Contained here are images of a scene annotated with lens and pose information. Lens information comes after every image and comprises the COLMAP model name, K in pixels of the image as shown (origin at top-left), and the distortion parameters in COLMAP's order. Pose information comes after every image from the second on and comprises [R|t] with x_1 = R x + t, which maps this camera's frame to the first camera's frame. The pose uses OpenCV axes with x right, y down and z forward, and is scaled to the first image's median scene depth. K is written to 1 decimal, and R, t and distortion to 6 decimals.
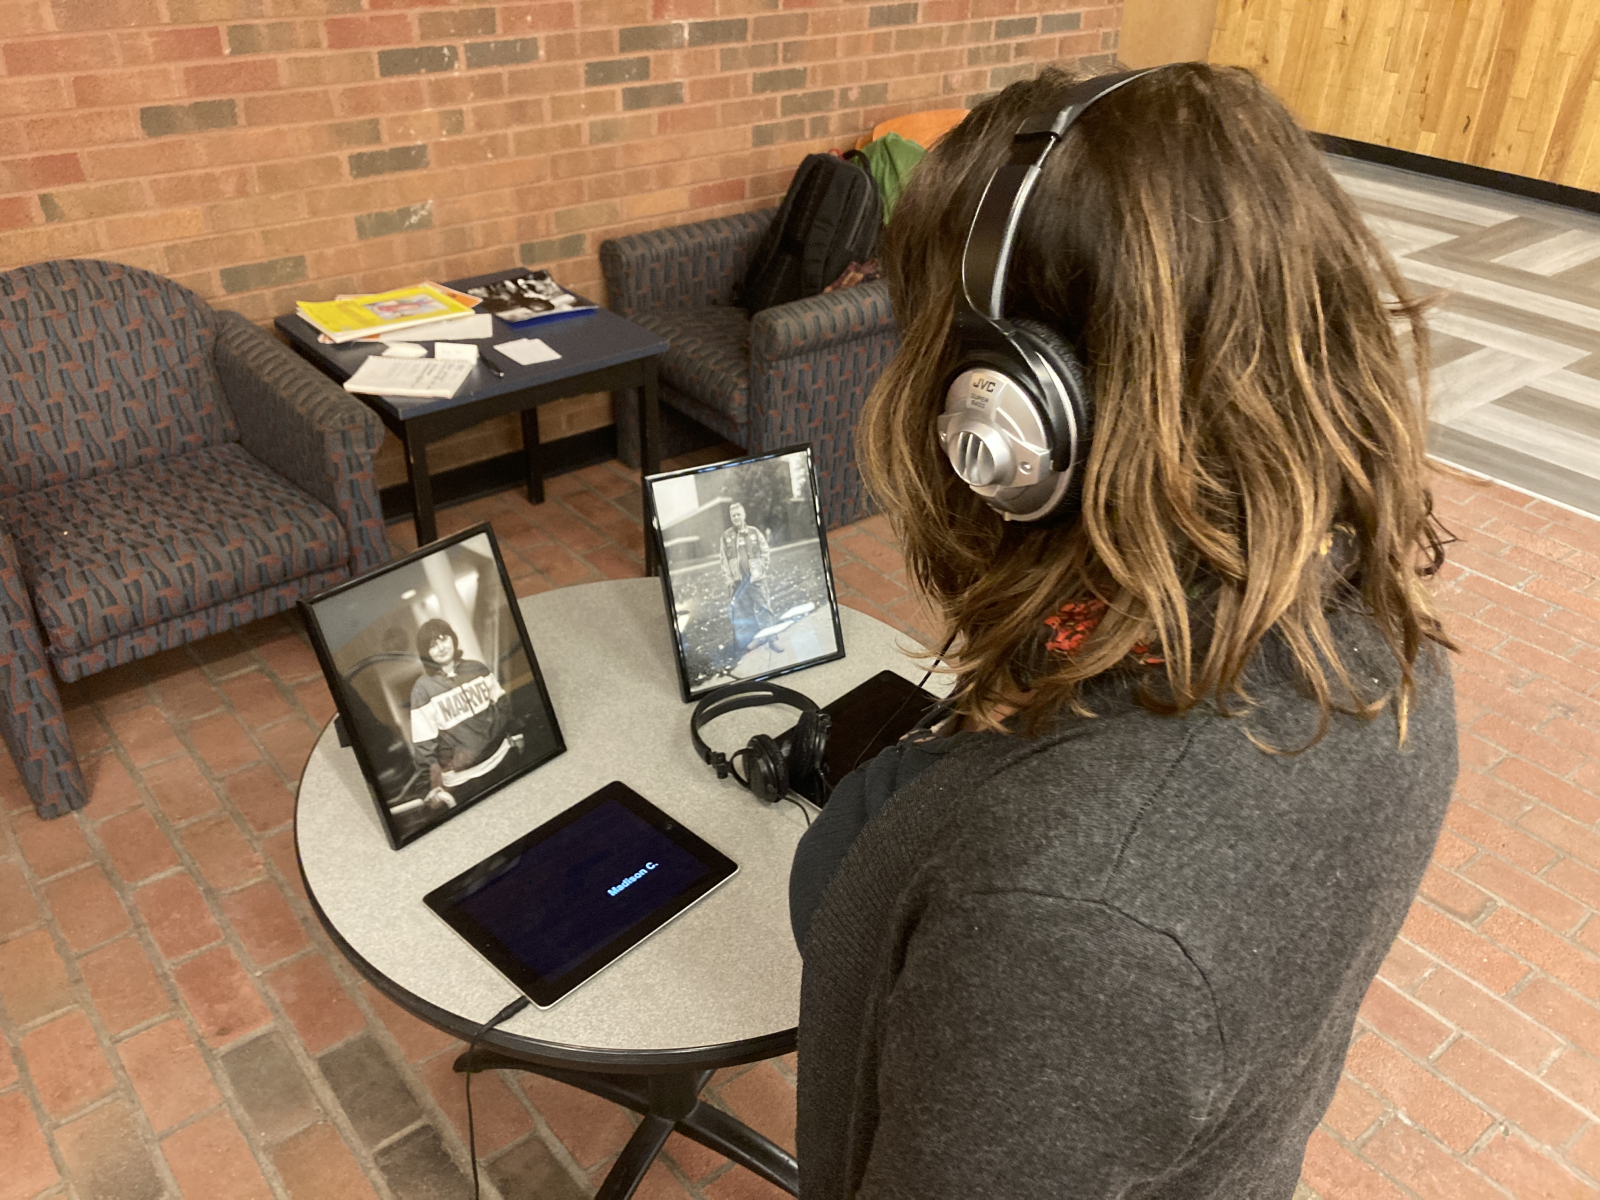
lens RADIAL K [[1306.4, 0, 800.0], [0, 1306.4, 600.0], [0, 0, 1]] dist [0.022917, -0.016801]
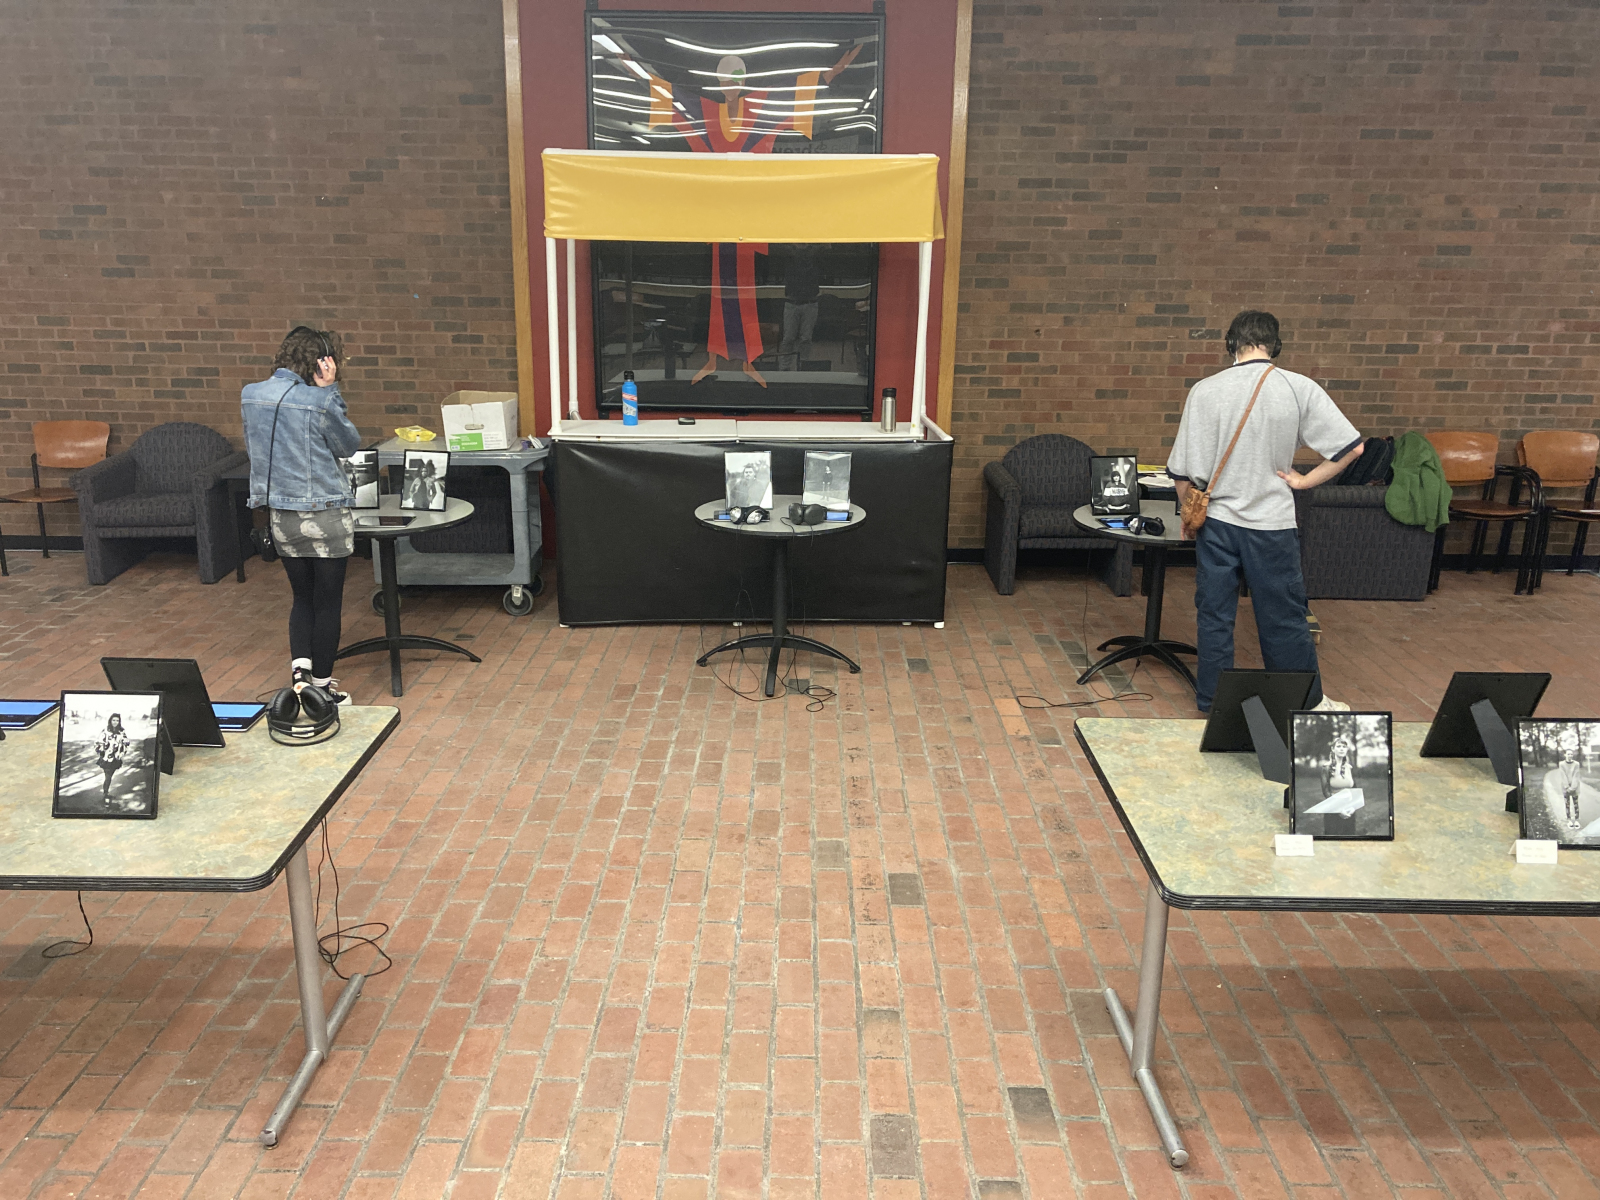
lens RADIAL K [[1306.4, 0, 800.0], [0, 1306.4, 600.0], [0, 0, 1]] dist [0.022917, -0.016801]
pose [[0.771261, 0.158194, -0.616548, 0.841673], [-0.328460, 0.928610, -0.172618, 0.765428], [0.545225, 0.335644, 0.768161, -1.409303]]
